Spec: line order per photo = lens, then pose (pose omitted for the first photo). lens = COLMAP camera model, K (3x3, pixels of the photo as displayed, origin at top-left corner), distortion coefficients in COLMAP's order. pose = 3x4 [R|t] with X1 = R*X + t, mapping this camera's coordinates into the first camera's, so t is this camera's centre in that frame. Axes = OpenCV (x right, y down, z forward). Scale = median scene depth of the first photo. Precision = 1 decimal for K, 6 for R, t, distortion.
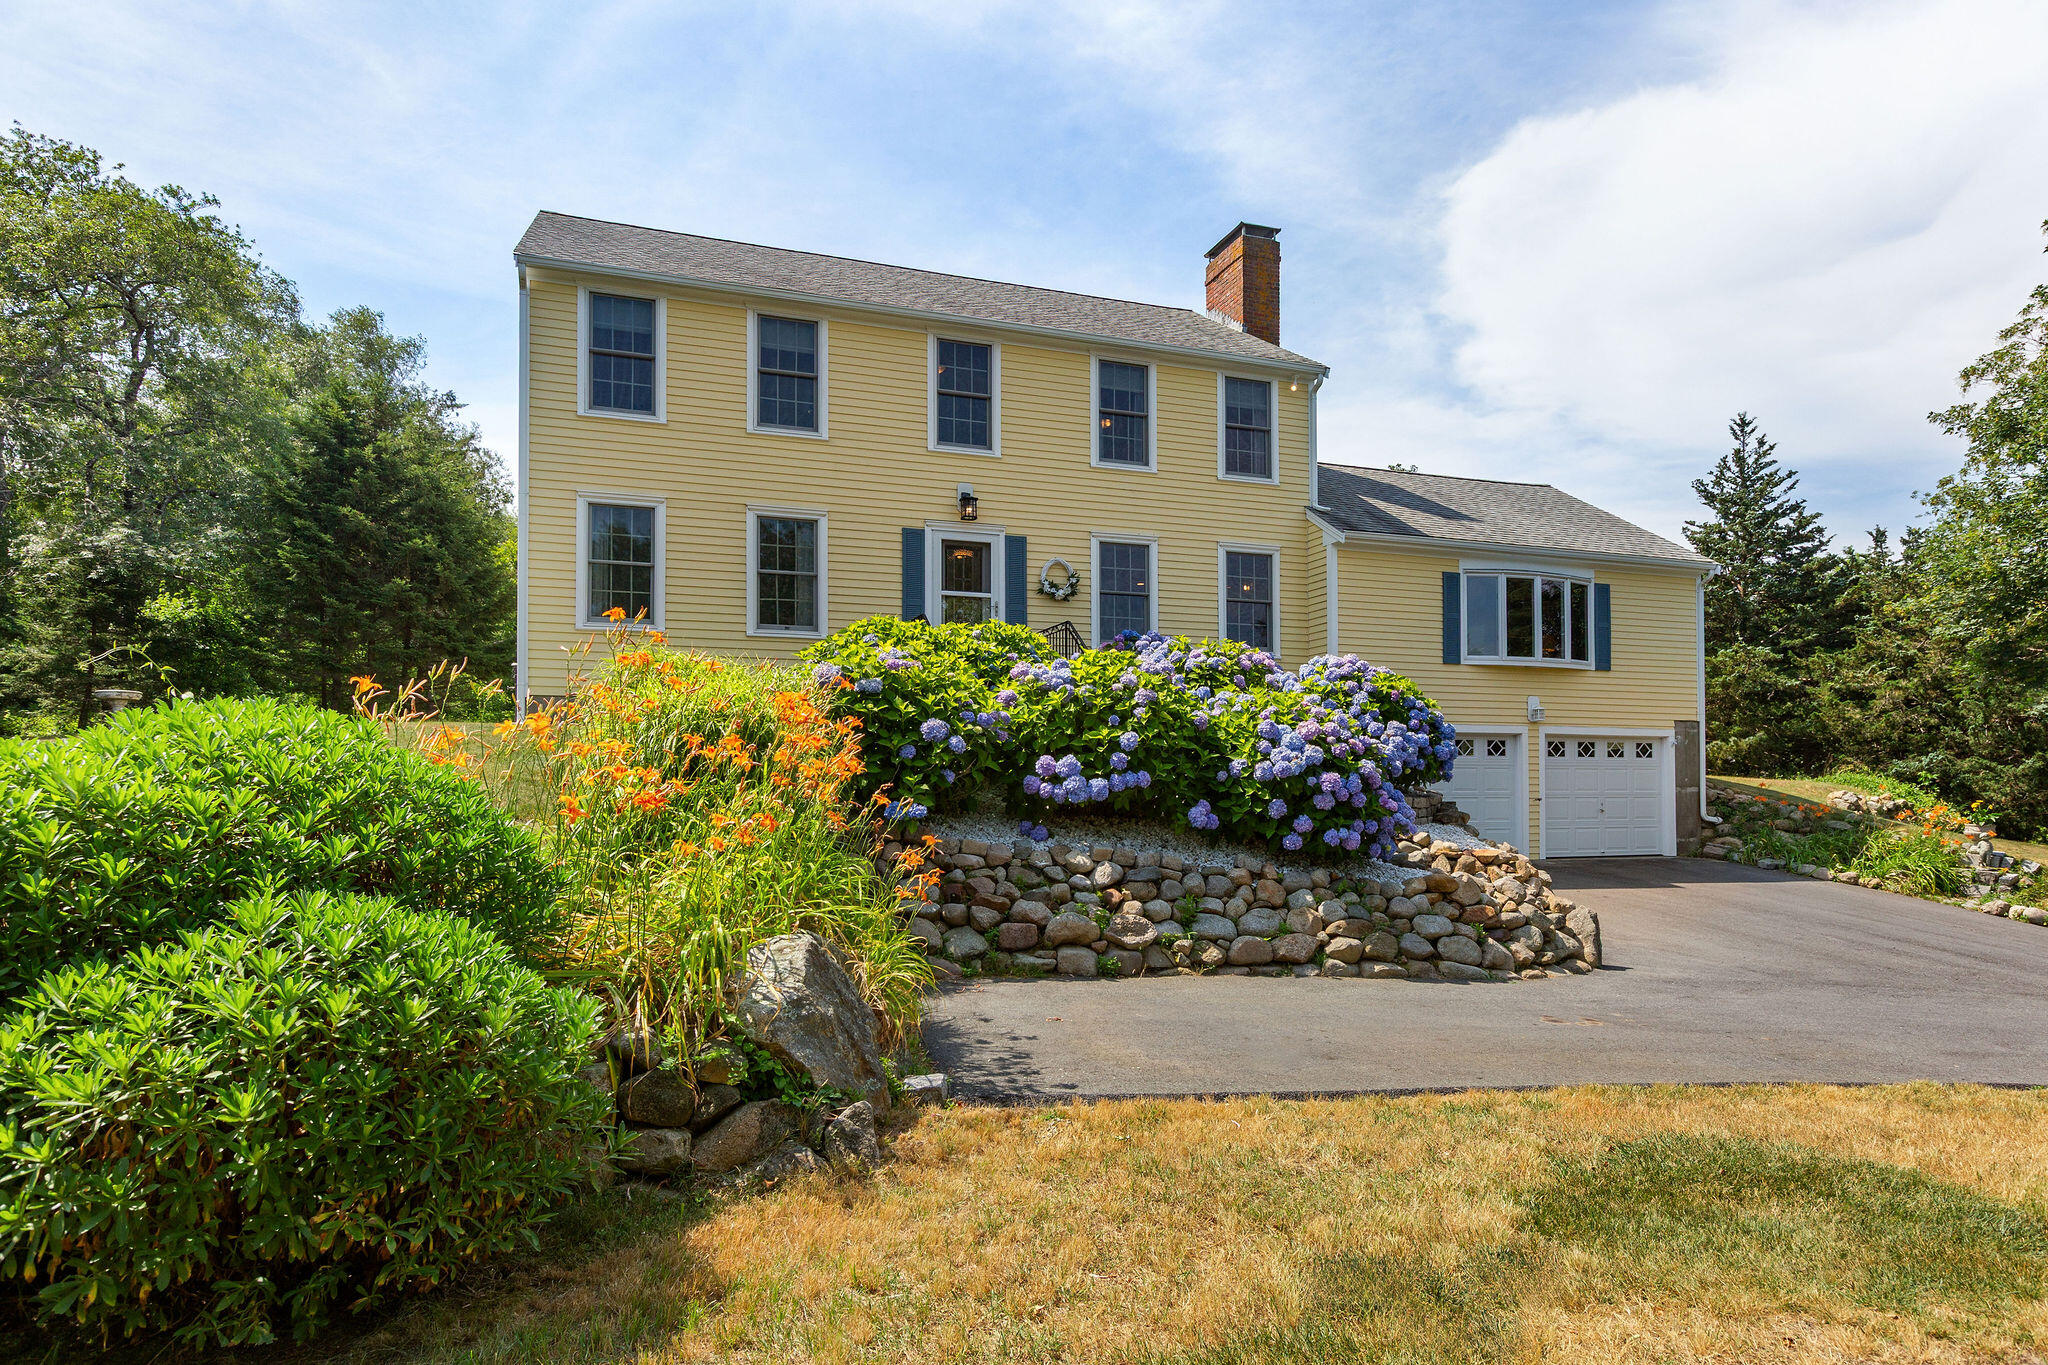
lens RADIAL K [[1089.1, 0, 1010.4], [0, 1089.1, 752.6], [0, 0, 1]] dist [-0.002203, 0.001124]
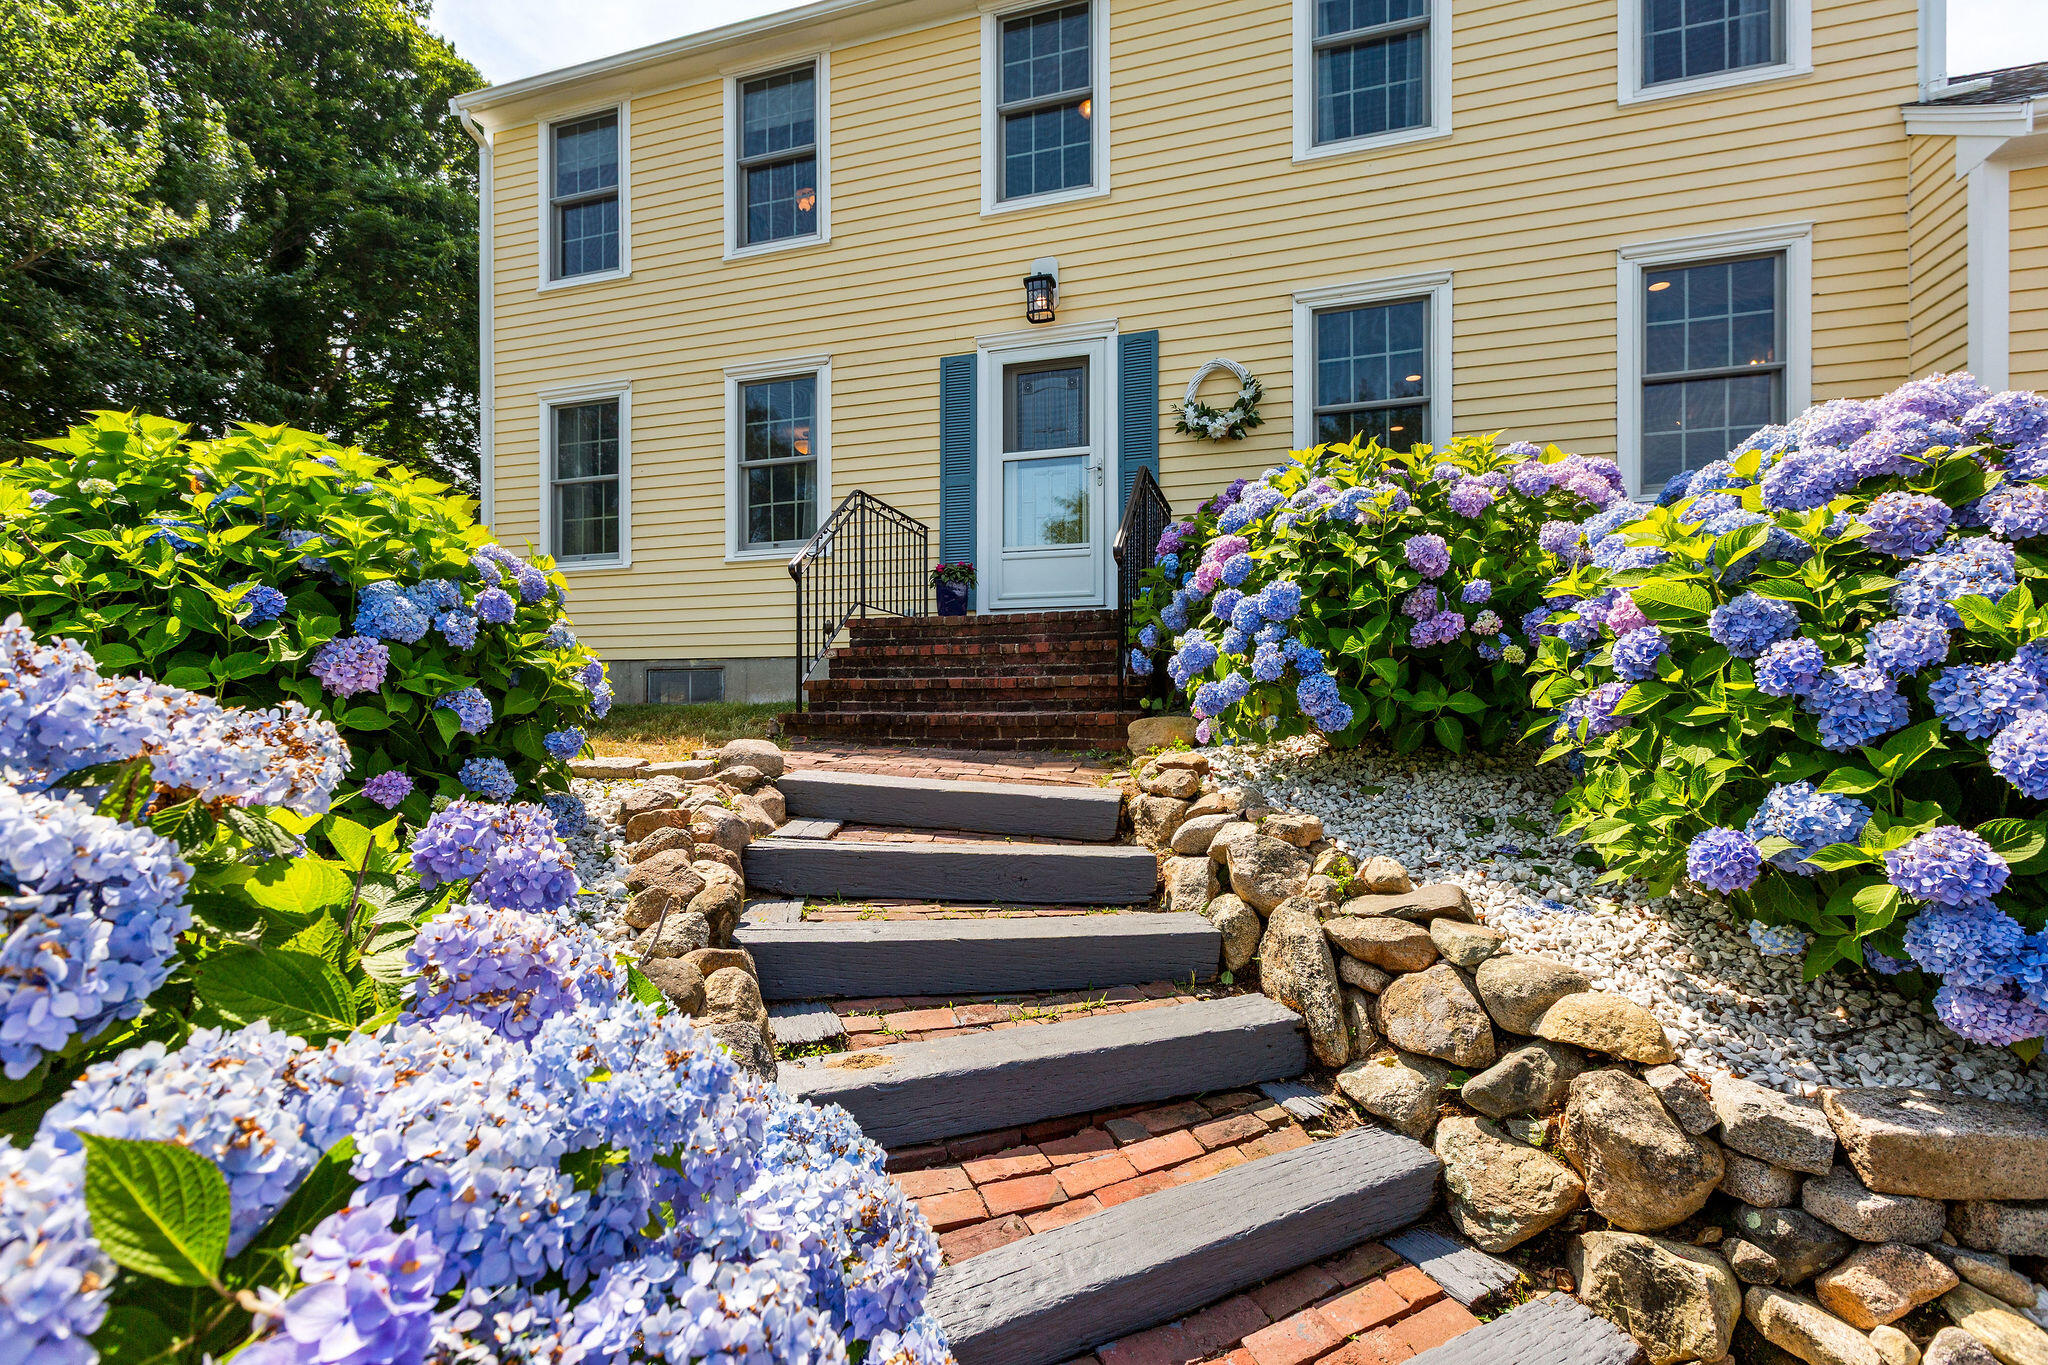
lens RADIAL K [[892.2, 0, 1026.7], [0, 892.2, 704.2], [0, 0, 1]] dist [0.004565, 0.000607]
pose [[0.825011, -0.005546, -0.565089, 0.209180], [0.025859, 0.999275, 0.027945, -0.027511], [0.564525, -0.037668, 0.824556, 0.591598]]
